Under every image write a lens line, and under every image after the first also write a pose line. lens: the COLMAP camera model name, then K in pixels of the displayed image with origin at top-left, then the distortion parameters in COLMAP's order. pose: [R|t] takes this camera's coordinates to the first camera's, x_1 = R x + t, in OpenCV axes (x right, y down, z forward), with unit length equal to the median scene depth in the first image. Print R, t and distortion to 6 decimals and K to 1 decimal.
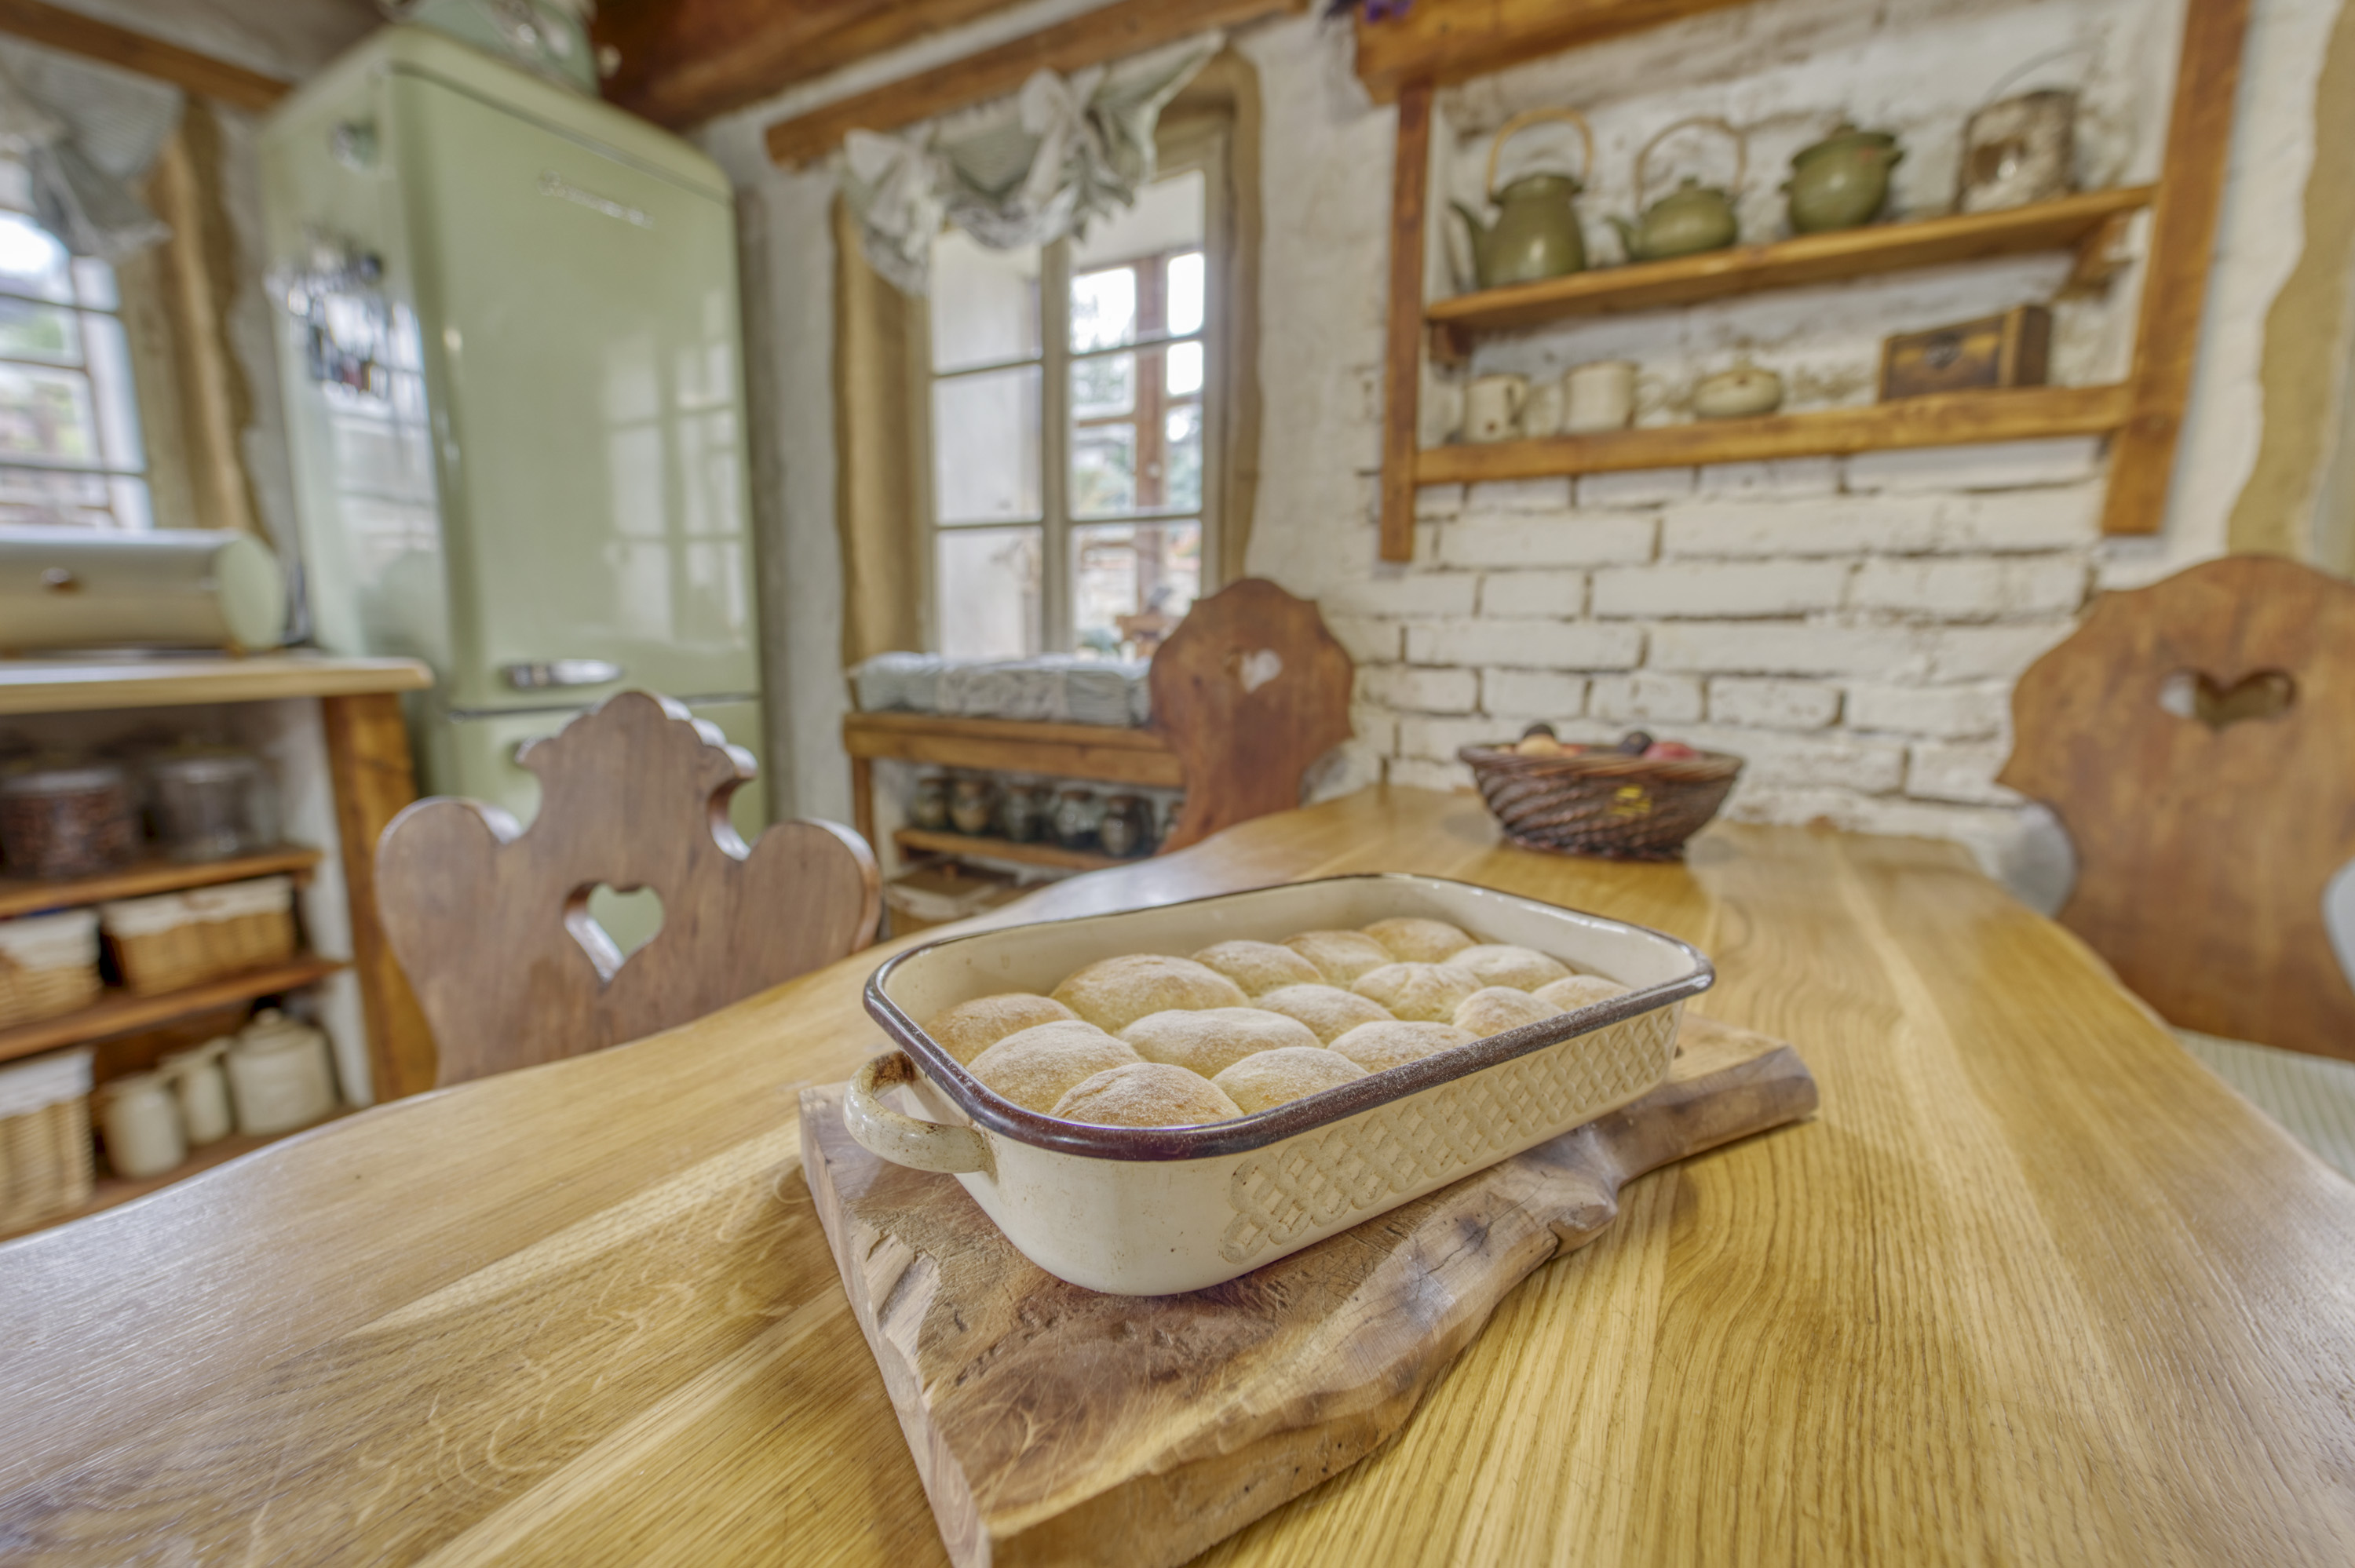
lens RADIAL K [[974.2, 0, 1177.2], [0, 974.2, 780.1], [0, 0, 1]] dist [-0.002797, -0.000257]
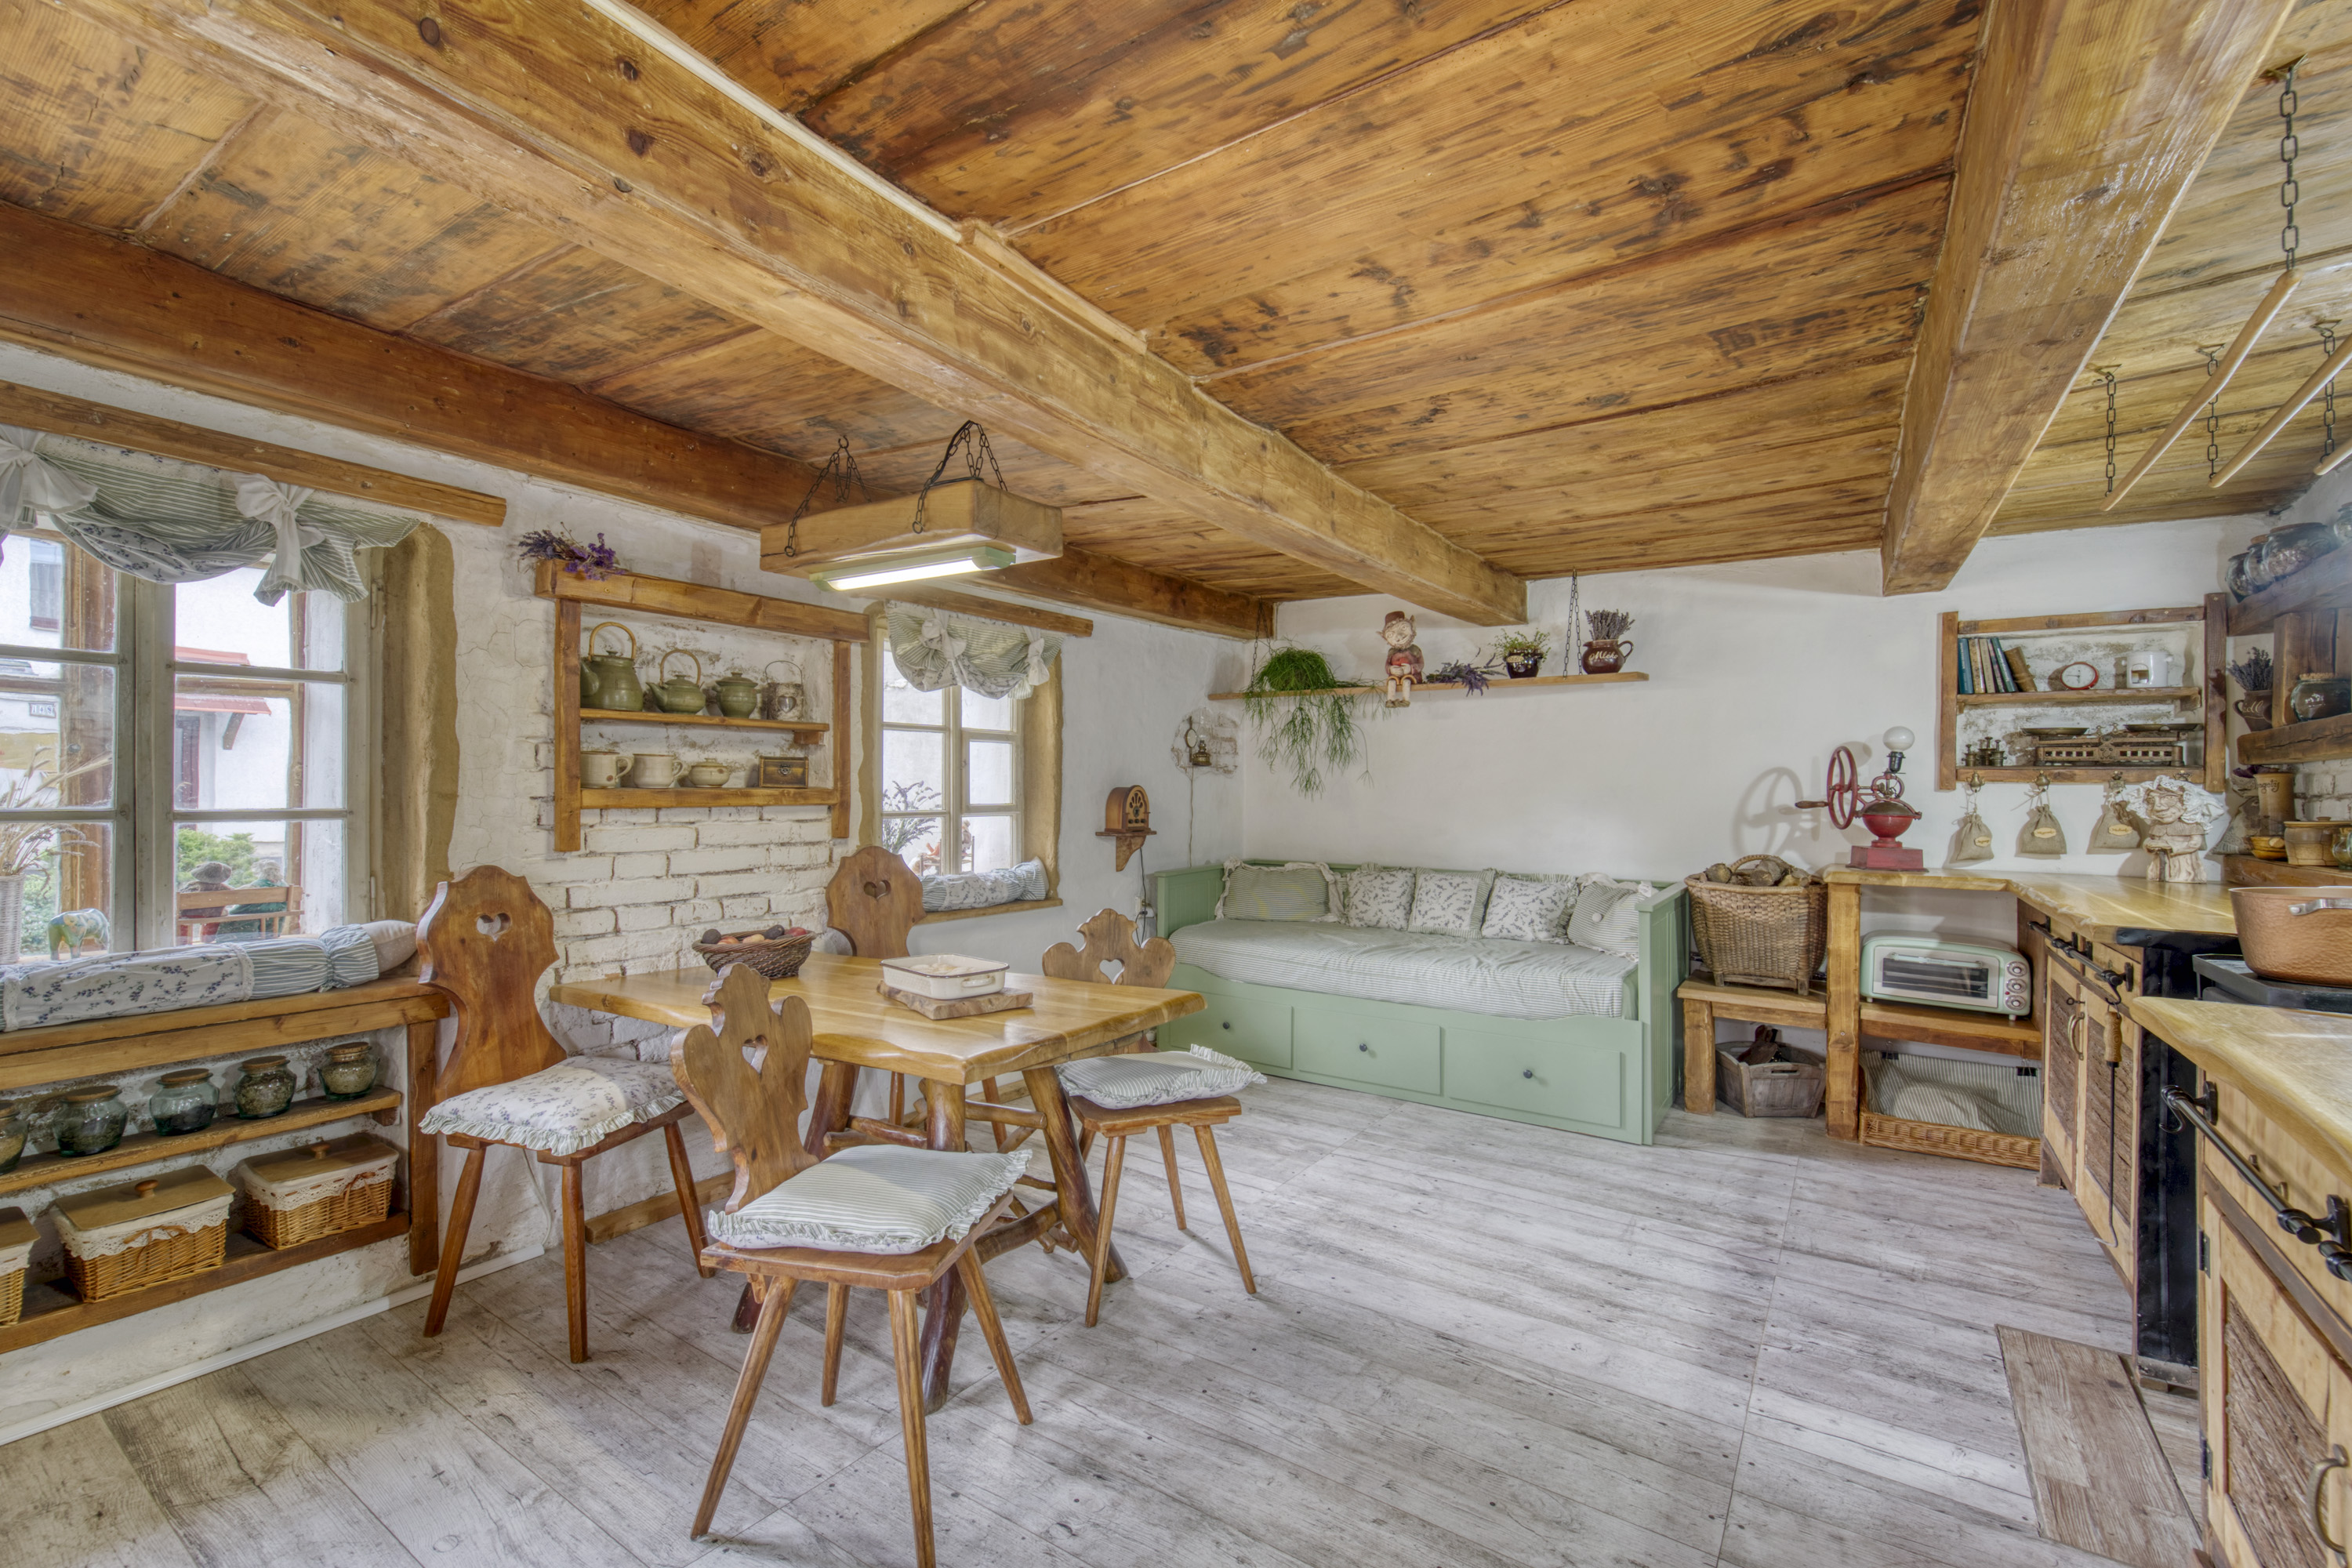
lens RADIAL K [[973.1, 0, 1175.2], [0, 973.1, 794.0], [0, 0, 1]] dist [-0.002797, -0.000257]
pose [[0.057936, 0.000411, 0.998320, -1.521008], [0.162134, 0.986720, -0.009815, -0.143917], [-0.985066, 0.162430, 0.057100, -0.175233]]
